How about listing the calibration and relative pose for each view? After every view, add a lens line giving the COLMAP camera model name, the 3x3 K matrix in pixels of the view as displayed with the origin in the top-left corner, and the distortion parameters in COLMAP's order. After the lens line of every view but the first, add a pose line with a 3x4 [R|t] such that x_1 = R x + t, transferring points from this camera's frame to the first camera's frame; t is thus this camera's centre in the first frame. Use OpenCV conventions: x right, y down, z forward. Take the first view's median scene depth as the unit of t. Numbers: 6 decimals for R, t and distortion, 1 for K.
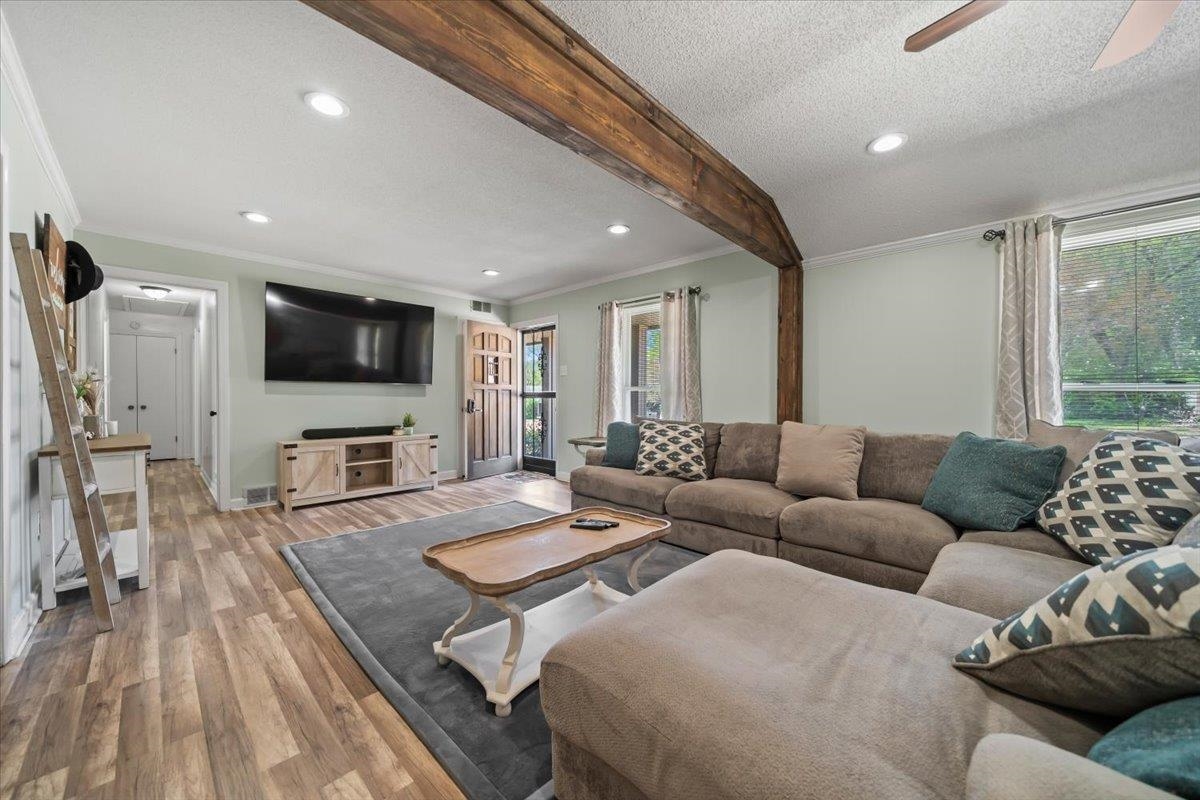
lens RADIAL K [[446.6, 0, 595.5], [0, 446.6, 389.8], [0, 0, 1]] dist [-0.002408, -0.000044]
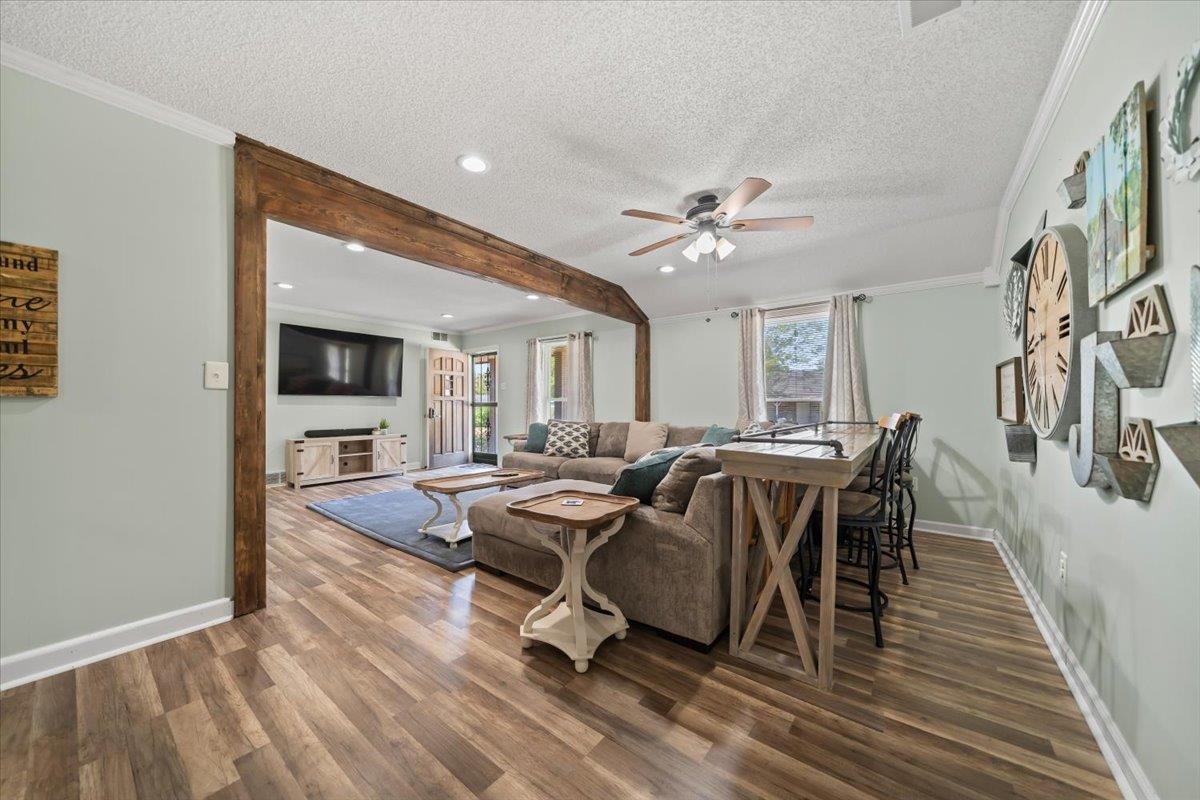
lens RADIAL K [[436.8, 0, 594.0], [0, 436.8, 396.0], [0, 0, 1]] dist [0.006407, 0.000062]
pose [[0.995554, -0.001094, 0.094187, 0.090335], [0.001637, 0.999982, -0.005689, -0.006984], [-0.094179, 0.005818, 0.995538, -0.391484]]
